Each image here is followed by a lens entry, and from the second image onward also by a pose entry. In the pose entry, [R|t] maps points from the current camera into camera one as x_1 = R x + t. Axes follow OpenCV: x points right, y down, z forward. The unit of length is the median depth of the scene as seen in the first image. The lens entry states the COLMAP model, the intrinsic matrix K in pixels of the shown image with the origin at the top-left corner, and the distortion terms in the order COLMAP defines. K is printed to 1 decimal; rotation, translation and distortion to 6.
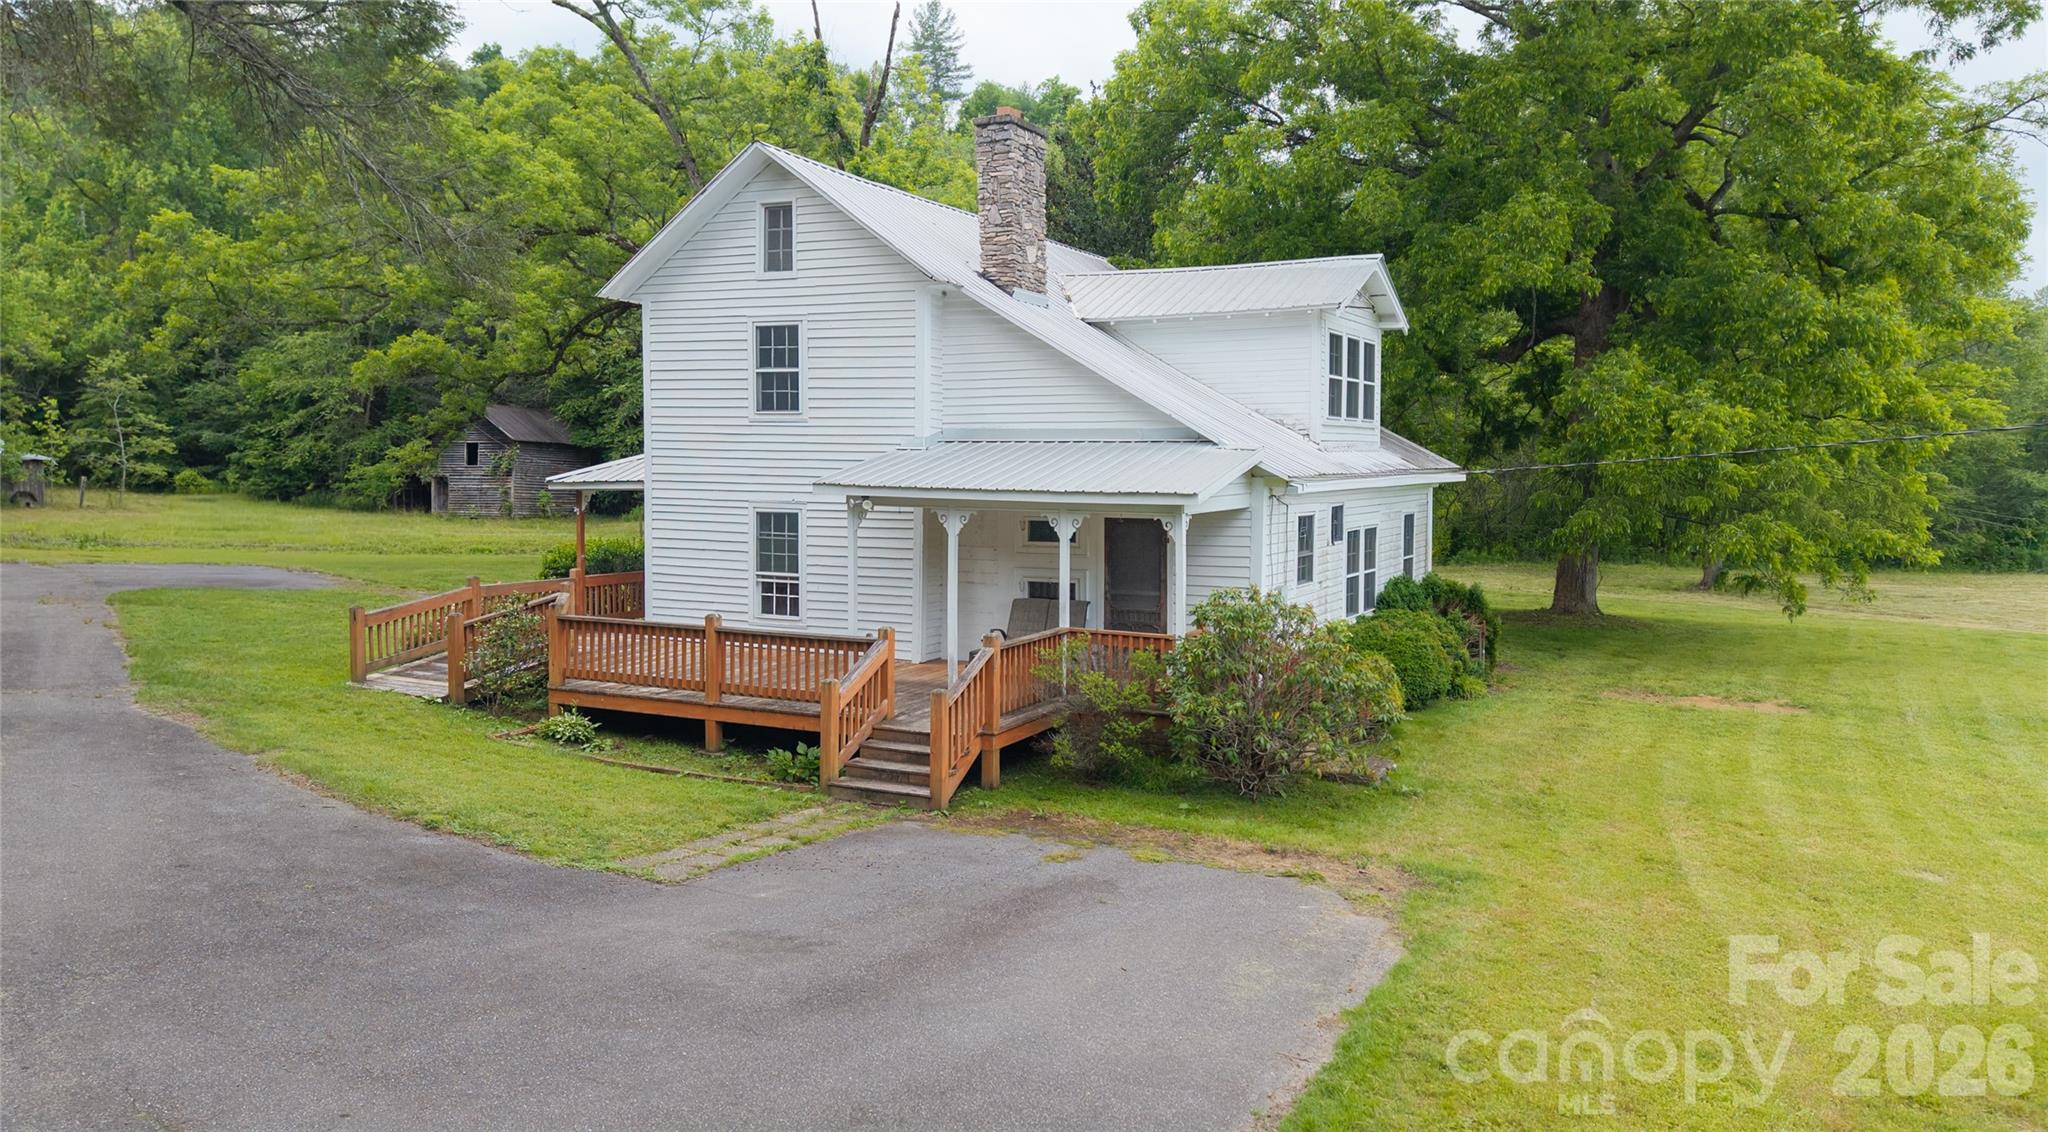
lens RADIAL K [[1373.7, 0, 1027.5], [0, 1373.7, 546.0], [0, 0, 1]] dist [0.004512, -0.002194]
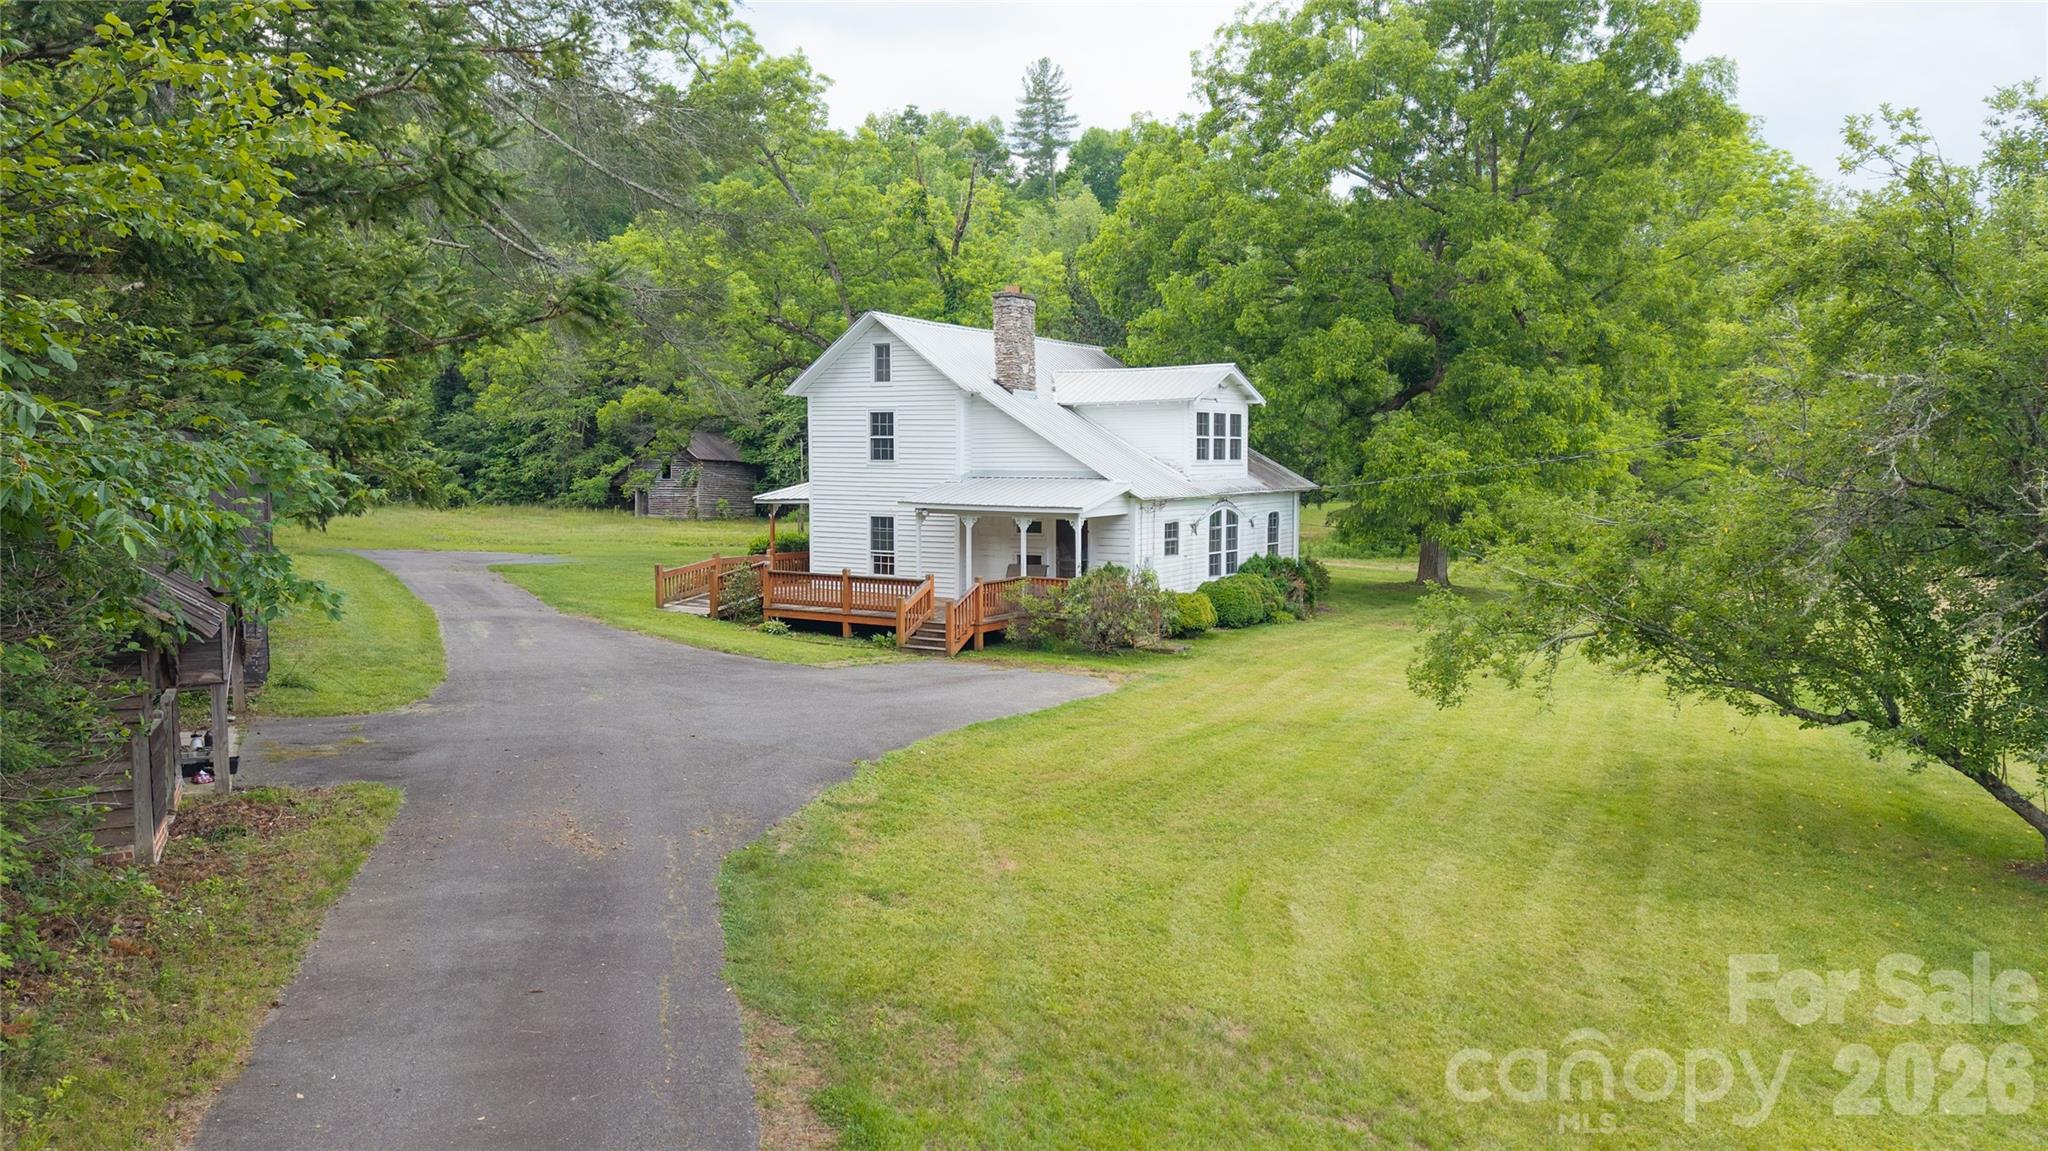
lens RADIAL K [[1429.1, 0, 1025.1], [0, 1429.1, 584.1], [0, 0, 1]] dist [0.003680, -0.000307]
pose [[0.994273, 0.003061, -0.106829, 0.195589], [-0.000363, 0.999681, 0.025269, 0.015545], [0.106872, -0.025085, 0.993956, -0.806088]]
